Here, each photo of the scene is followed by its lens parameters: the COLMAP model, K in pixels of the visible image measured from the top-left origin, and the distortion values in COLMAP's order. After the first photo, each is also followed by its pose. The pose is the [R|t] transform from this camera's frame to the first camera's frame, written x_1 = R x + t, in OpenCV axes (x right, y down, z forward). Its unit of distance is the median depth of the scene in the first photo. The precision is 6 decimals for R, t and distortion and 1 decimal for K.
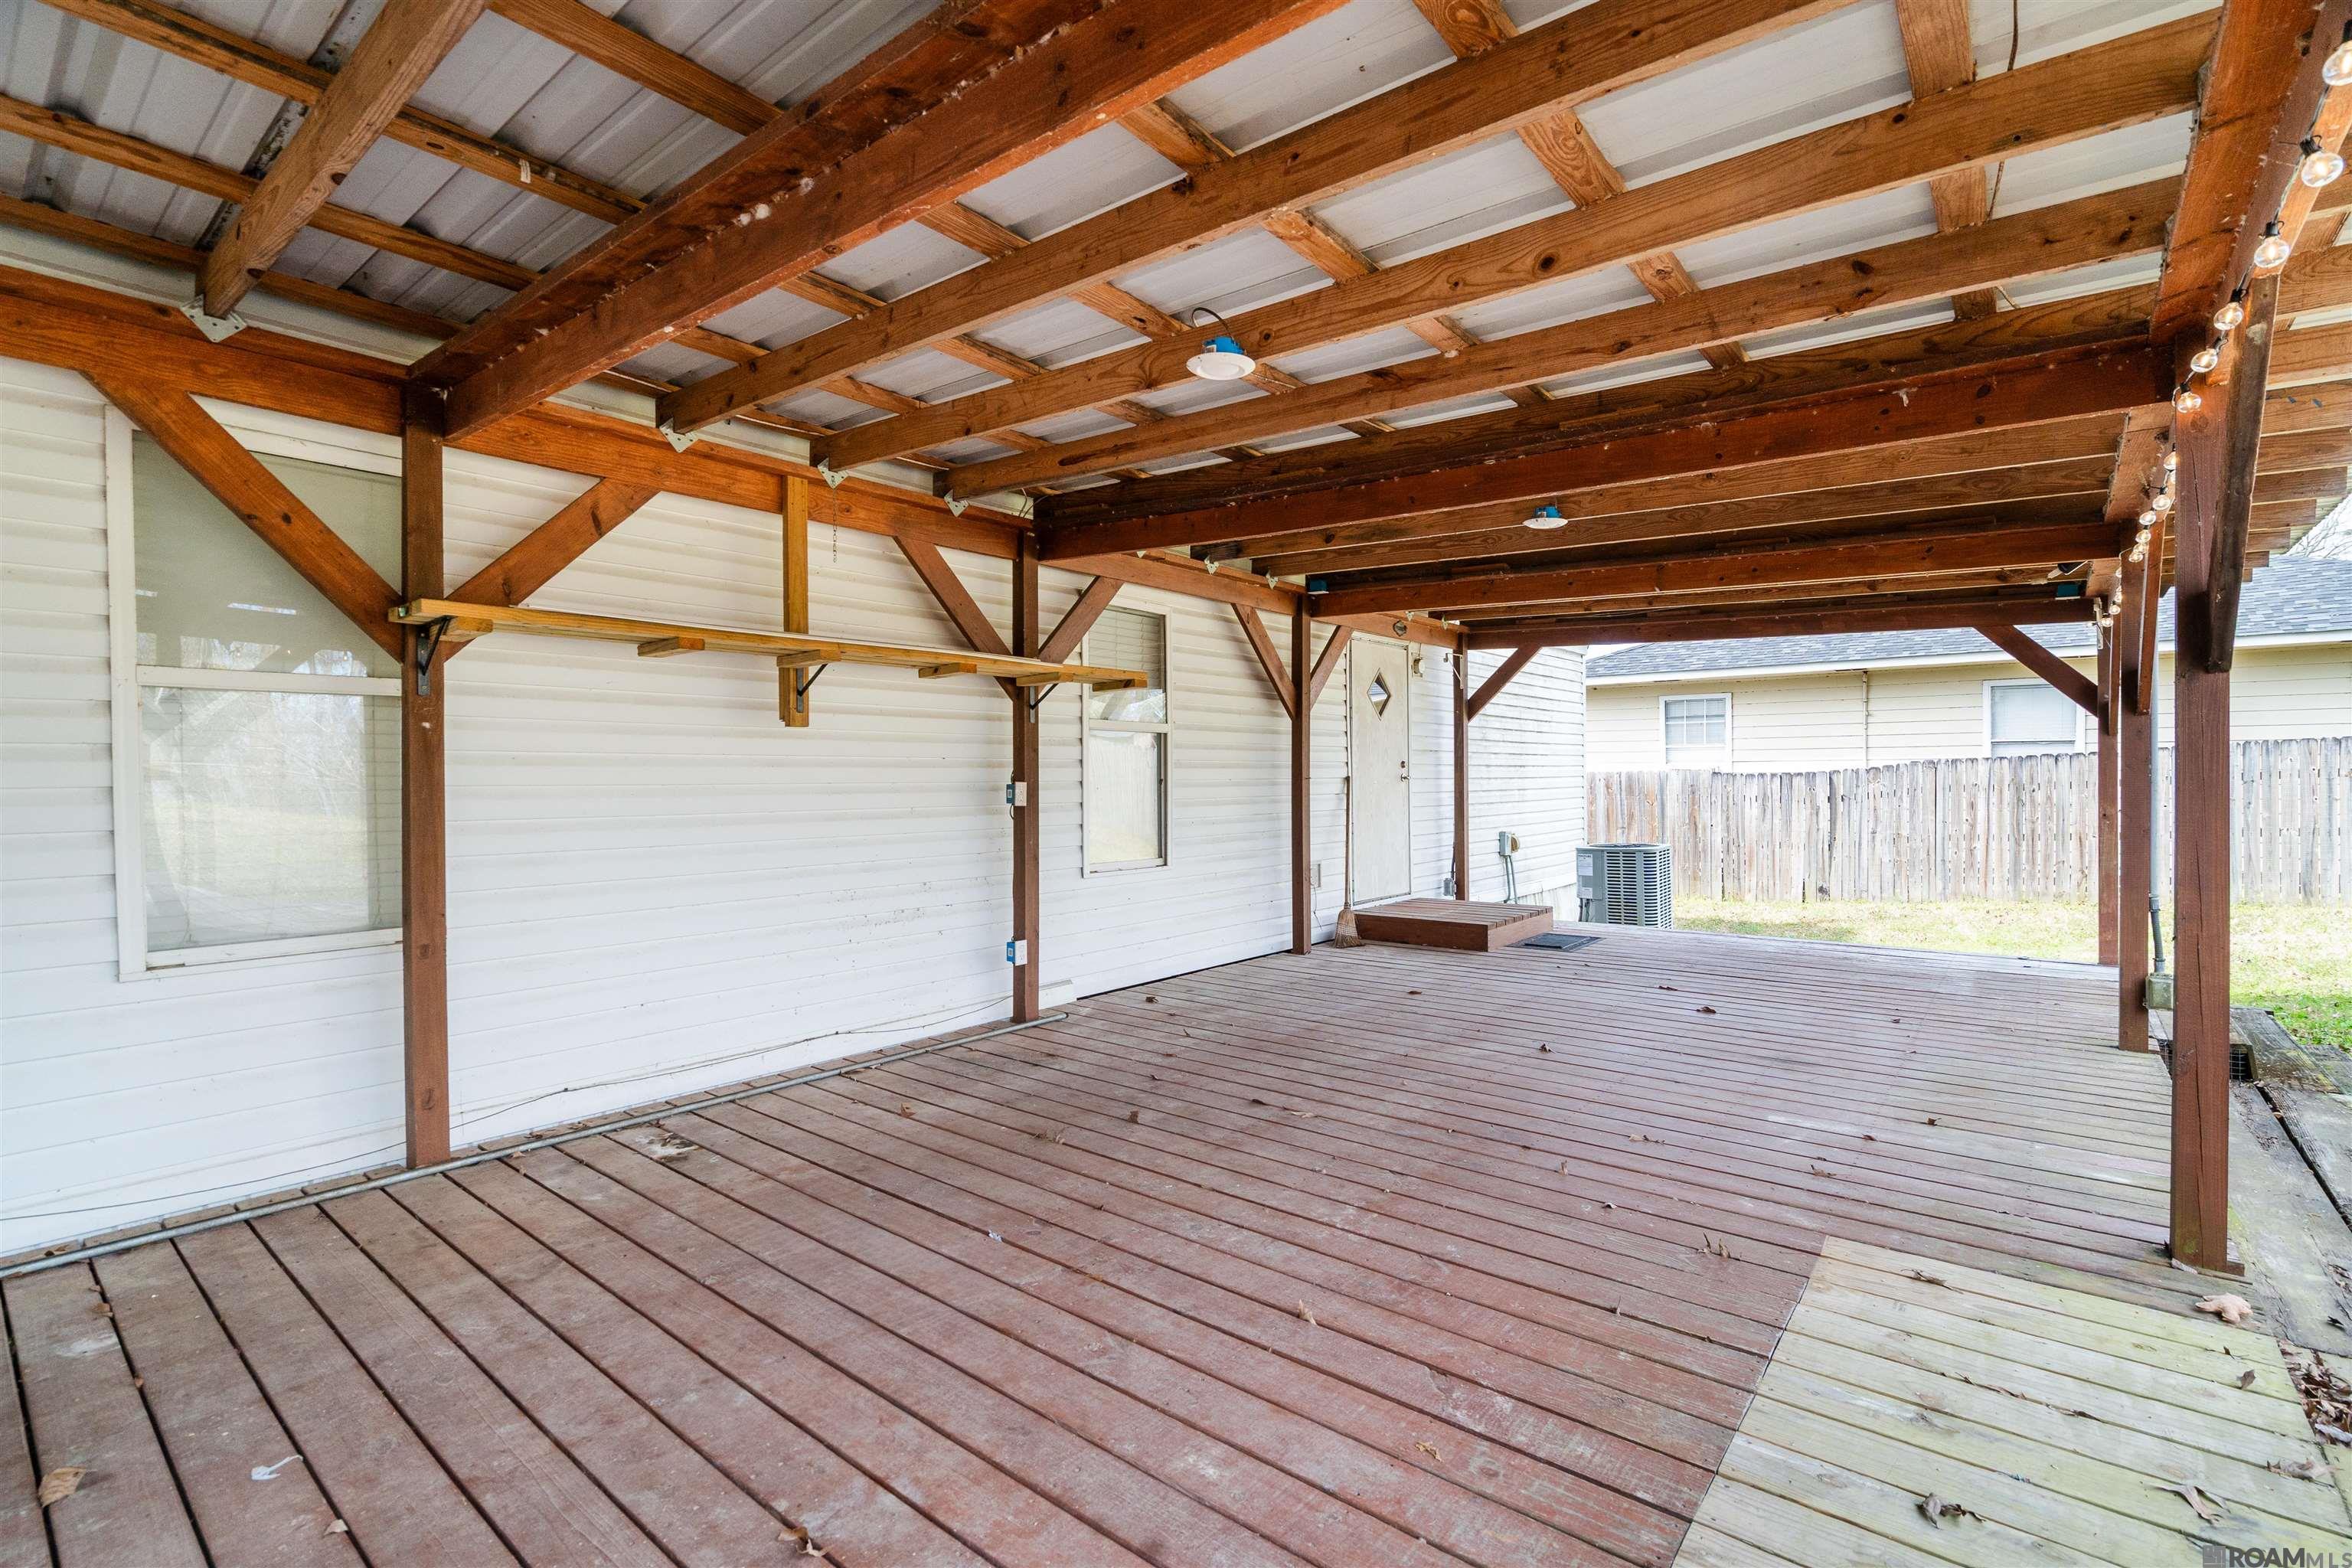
lens RADIAL K [[1053.2, 0, 1177.9], [0, 1053.2, 781.2], [0, 0, 1]] dist [-0.017989, -0.001418]
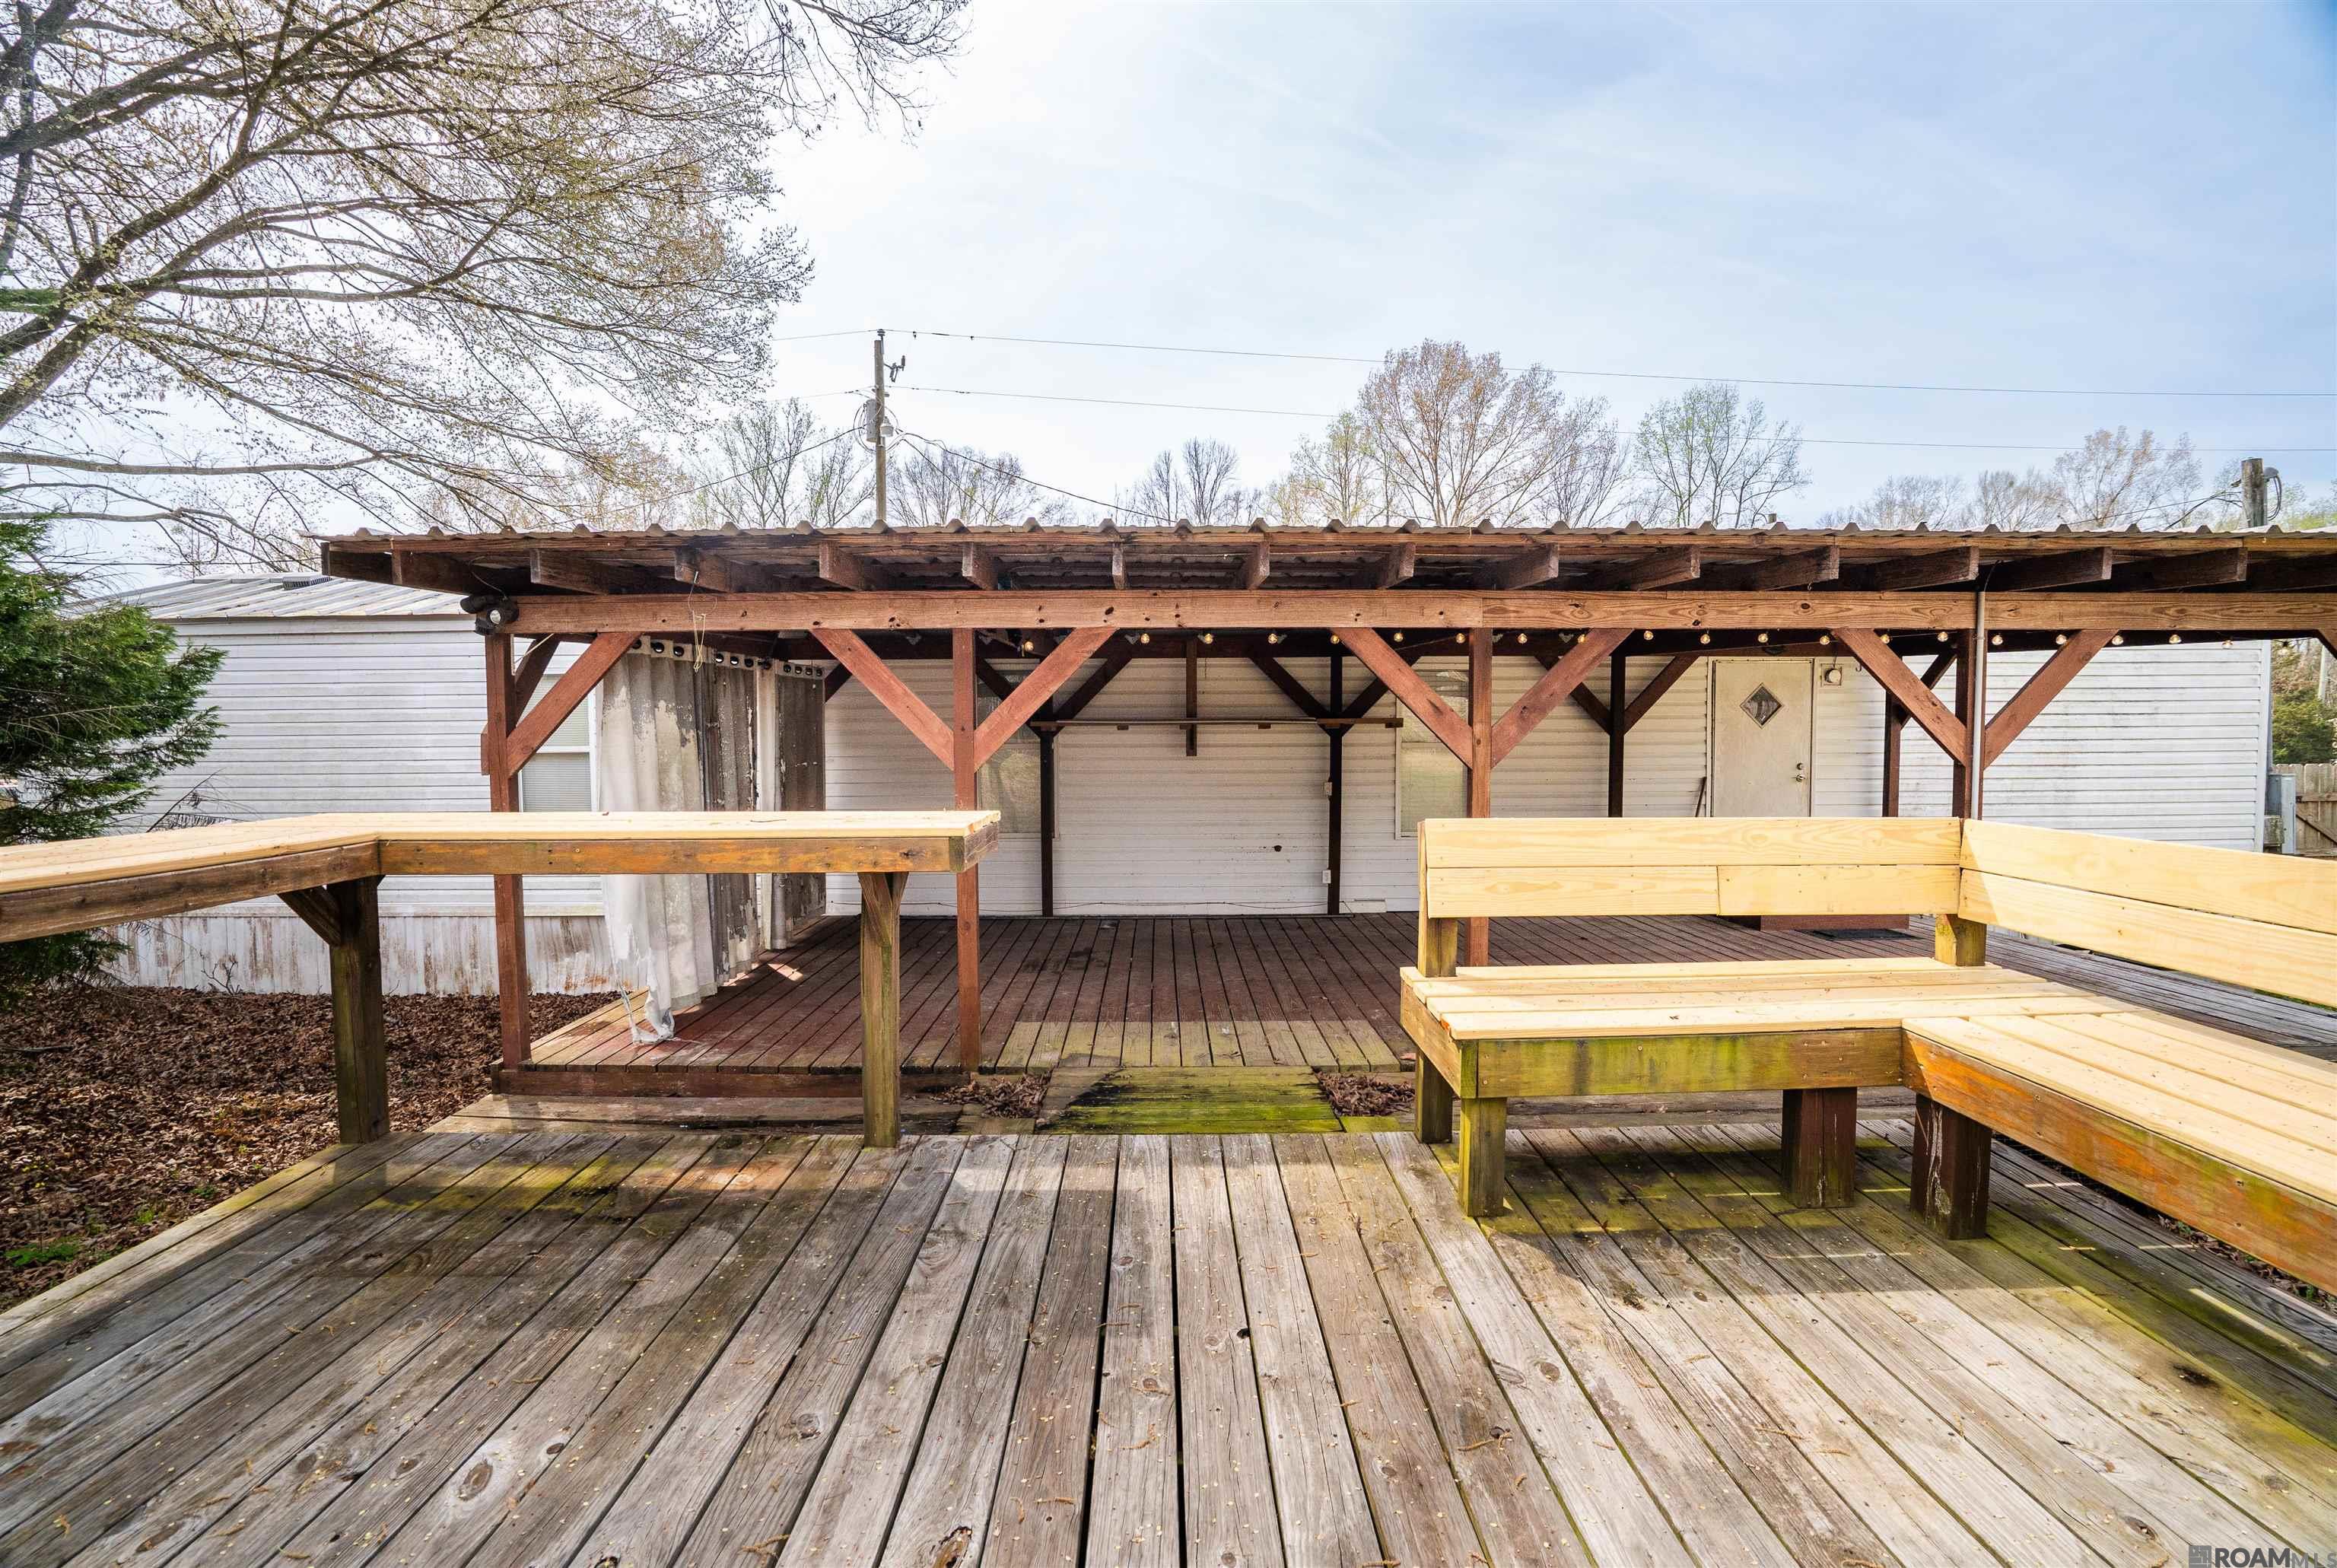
lens RADIAL K [[1046.6, 0, 1173.3], [0, 1046.6, 772.8], [0, 0, 1]] dist [-0.017989, -0.001418]
pose [[0.639389, 0.028772, -0.768345, 1.028107], [-0.001798, 0.999353, 0.035926, -0.077071], [0.768882, -0.021589, 0.639027, -0.327929]]
